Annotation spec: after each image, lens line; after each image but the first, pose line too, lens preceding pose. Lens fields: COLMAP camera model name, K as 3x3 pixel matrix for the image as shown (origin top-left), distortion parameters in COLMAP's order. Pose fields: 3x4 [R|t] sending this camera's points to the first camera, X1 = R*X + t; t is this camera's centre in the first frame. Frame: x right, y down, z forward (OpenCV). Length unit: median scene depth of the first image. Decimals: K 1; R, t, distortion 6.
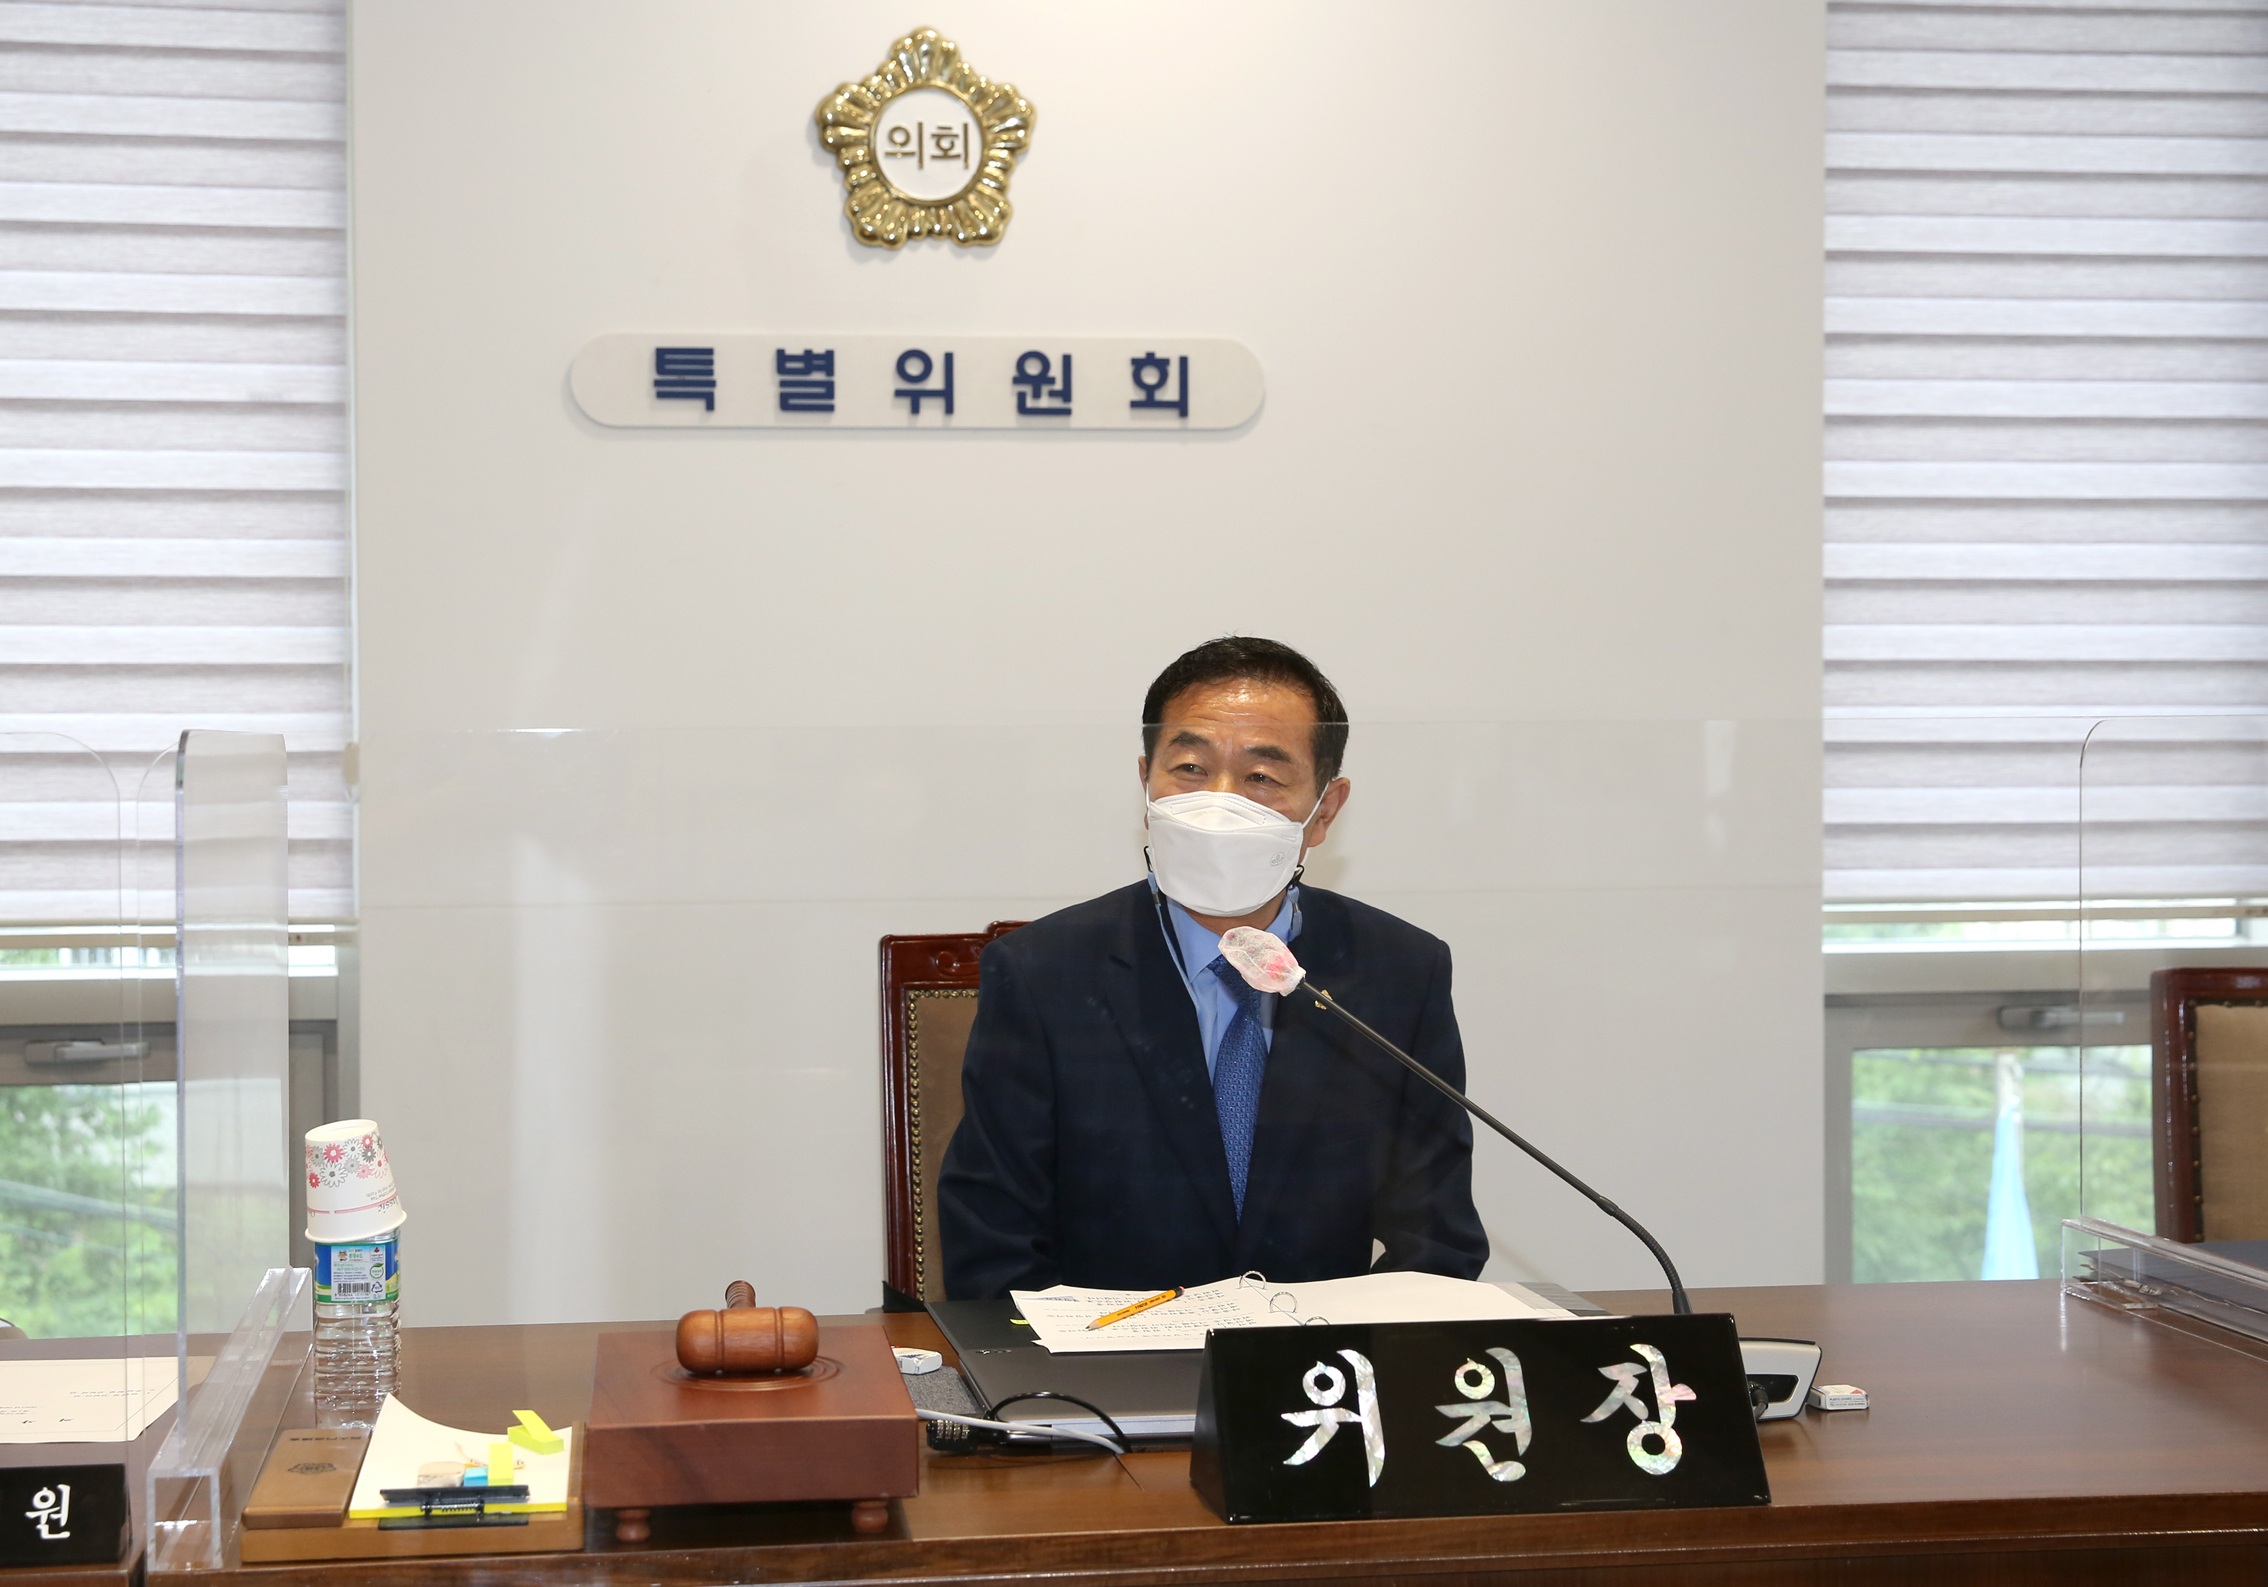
lens RADIAL K [[3041.8, 0, 945.7], [0, 3041.8, 789.6], [0, 0, 1]] dist [0.051994, 0.000000]
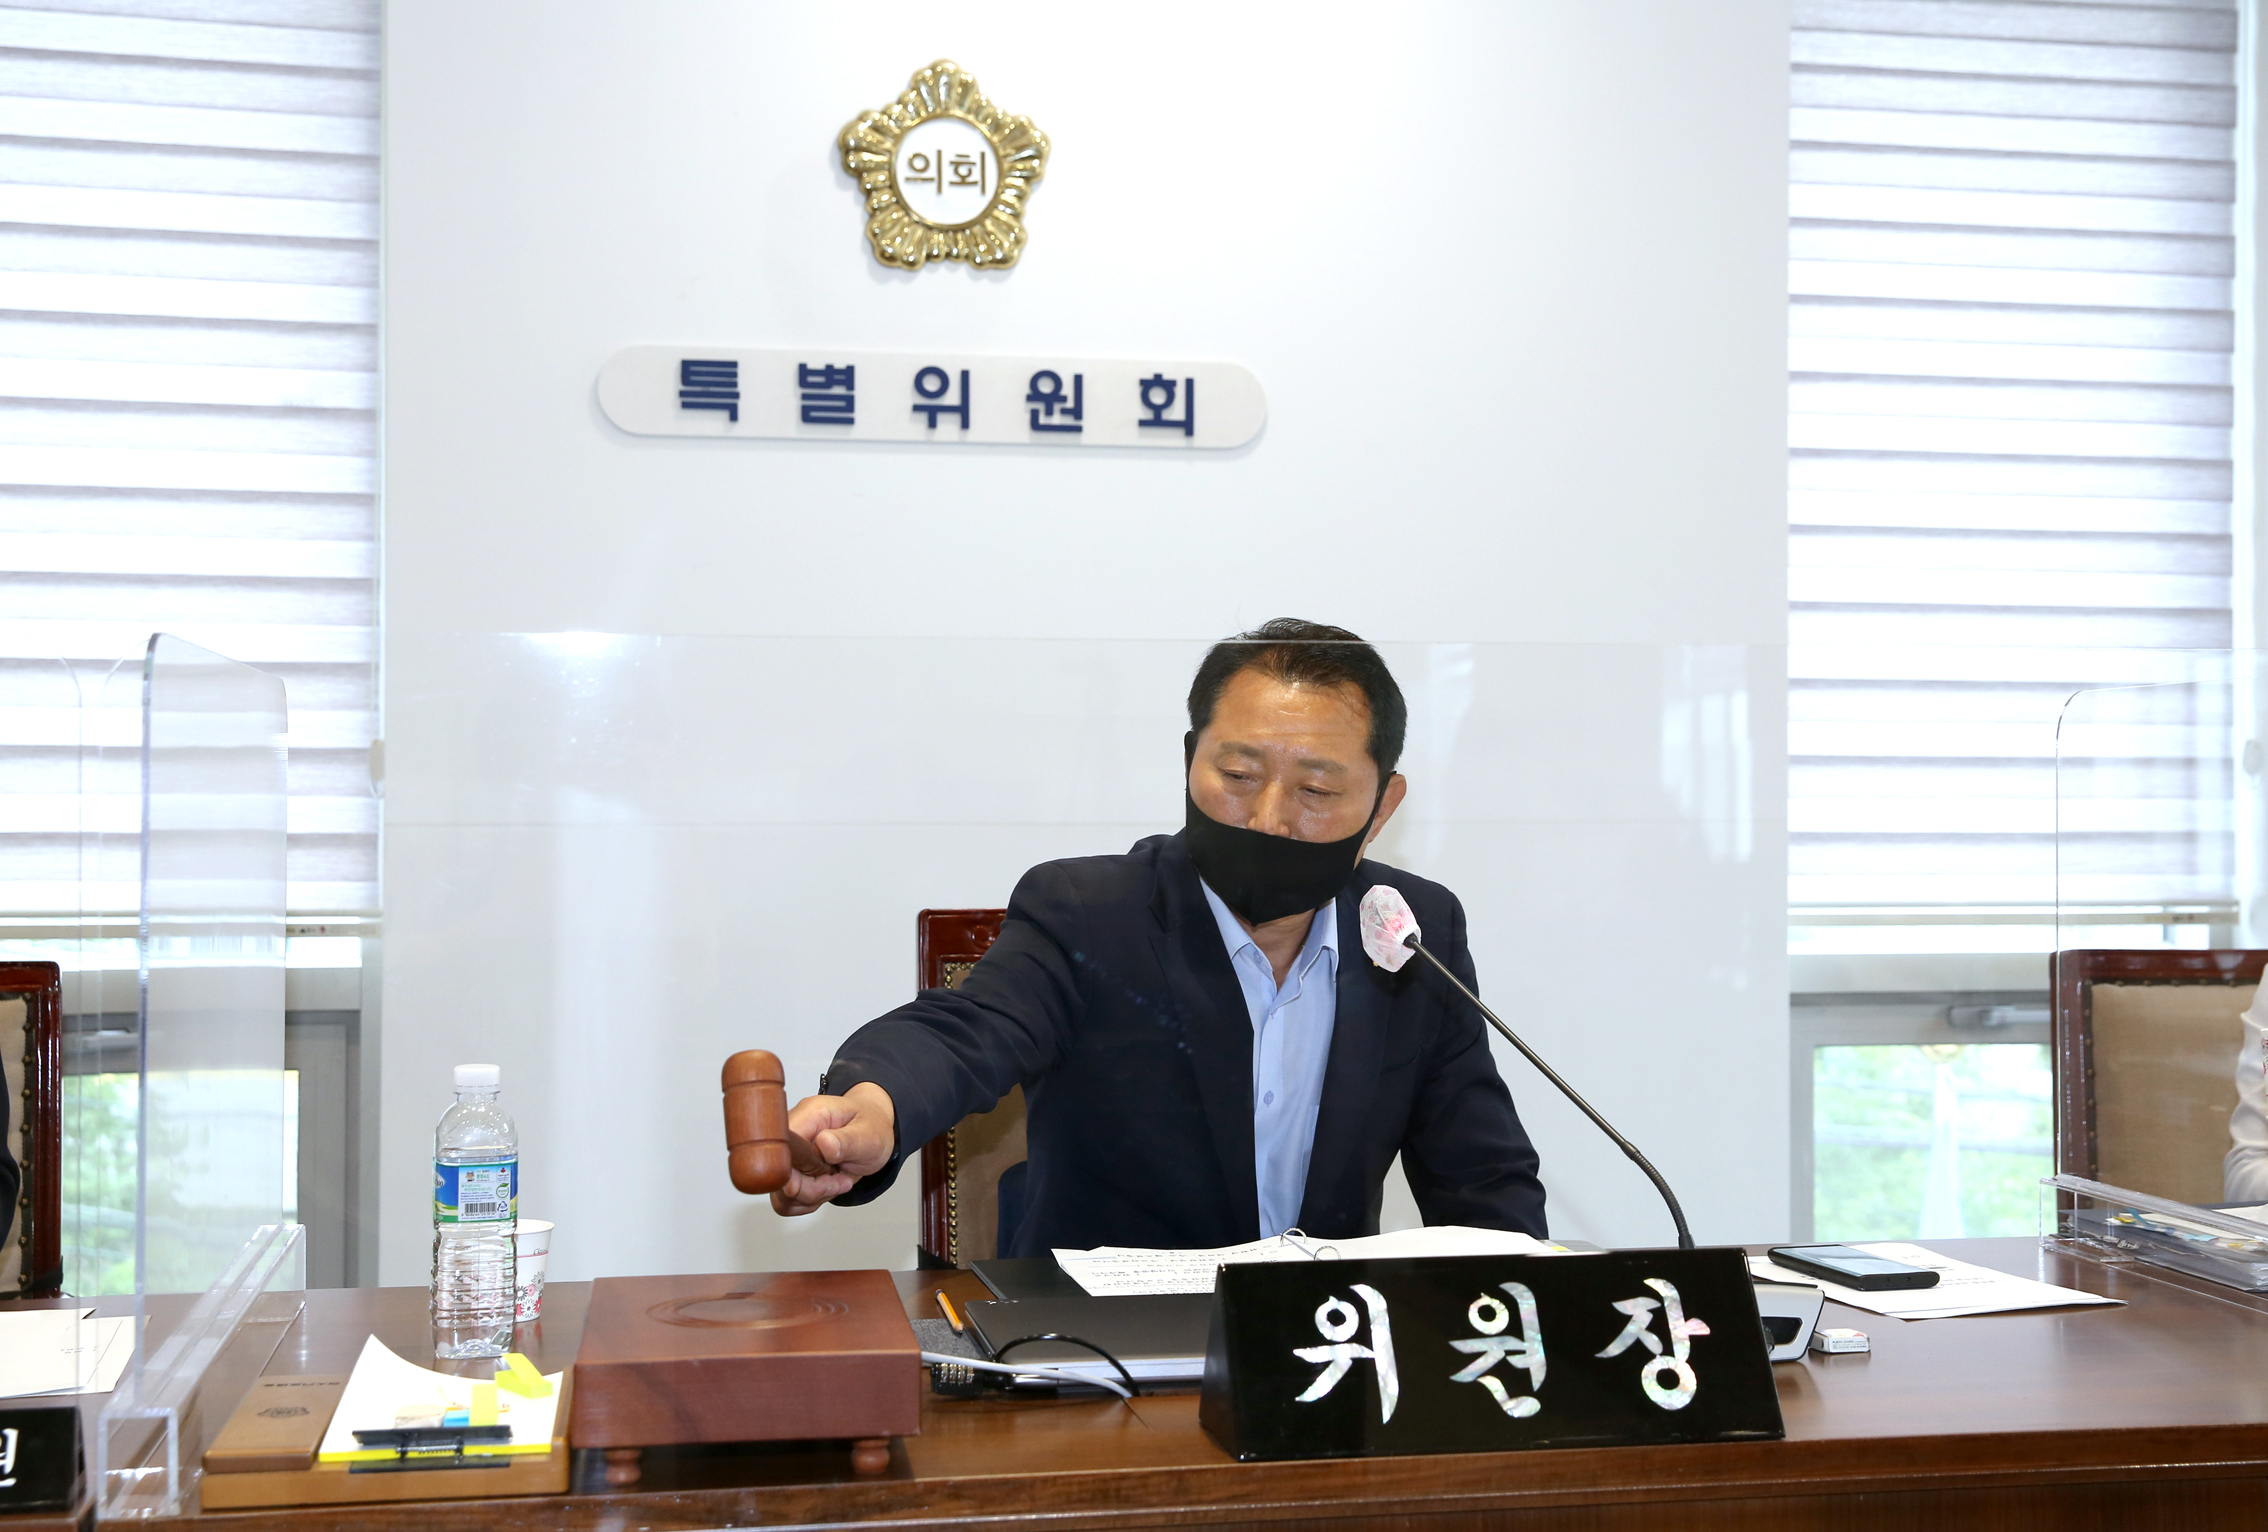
lens RADIAL K [[2790.9, 0, 1125.2], [0, 2790.9, 779.2], [0, 0, 1]] dist [0.046472, 0.000000]
pose [[0.998284, 0.007295, 0.058101, 0.001205], [-0.005872, 0.999679, -0.024627, 0.019814], [-0.058262, 0.024243, 0.998007, 0.046470]]
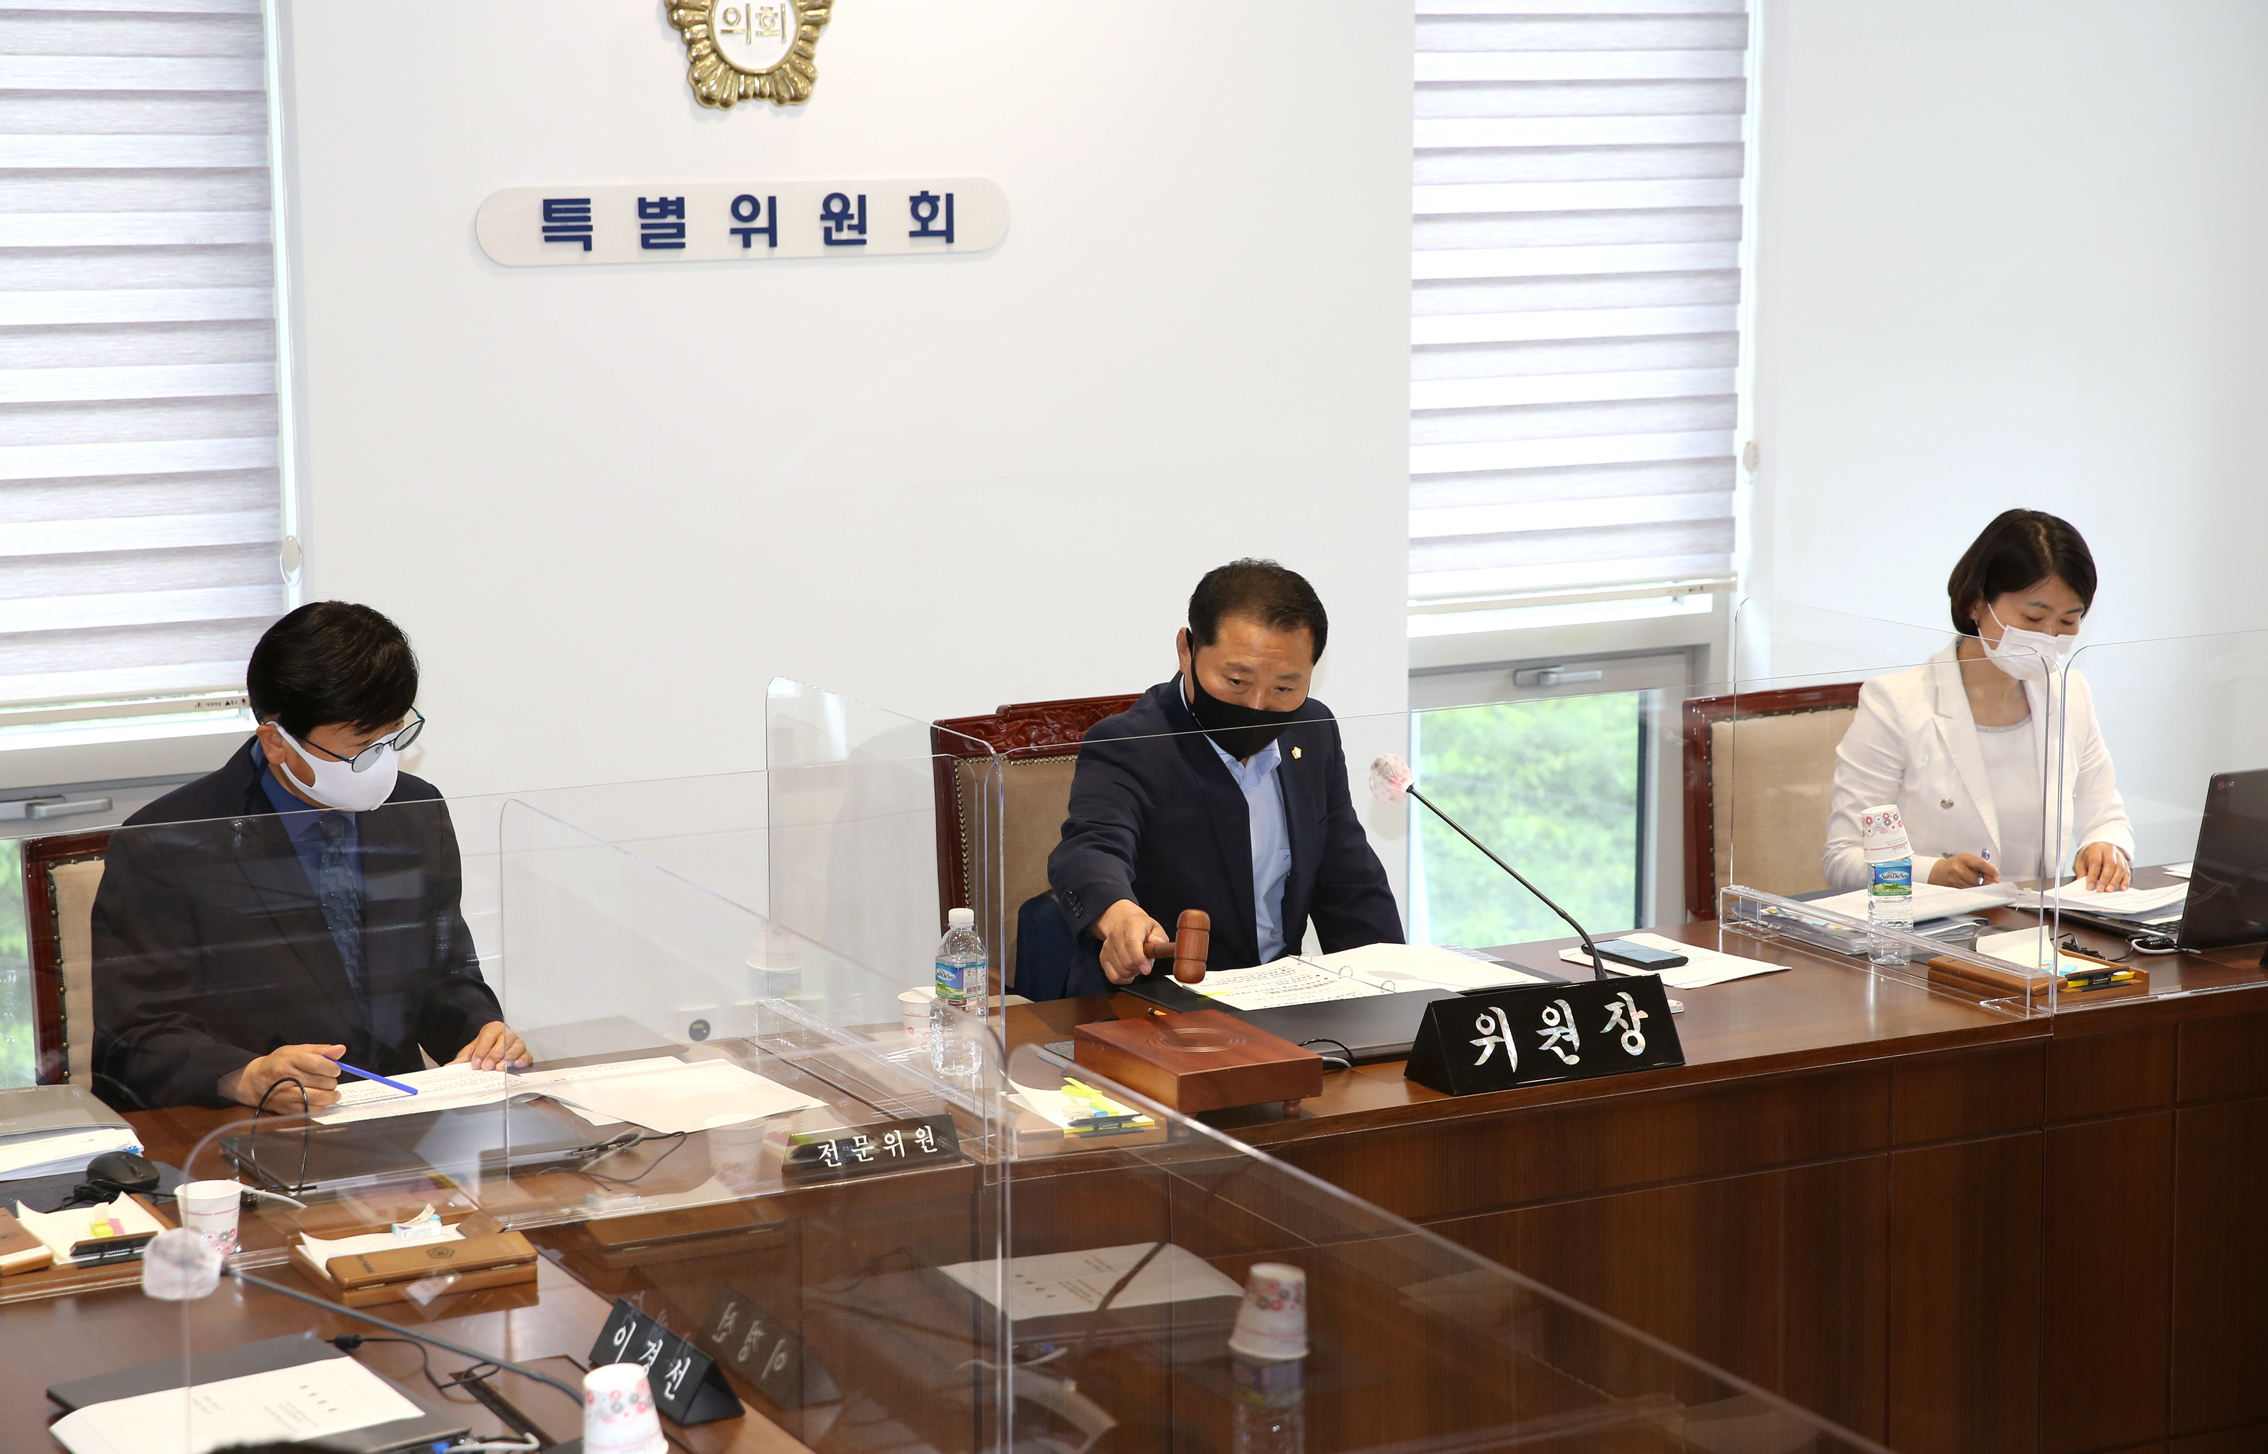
lens RADIAL K [[4355.4, 0, 1145.2], [0, 4355.4, 736.9], [0, 0, 1]] dist [0.227887, 0.000000]
pose [[0.934360, -0.055675, 0.351955, -0.489699], [0.003860, 0.989242, 0.146241, -0.186410], [-0.356310, -0.135283, 0.924522, -0.698986]]
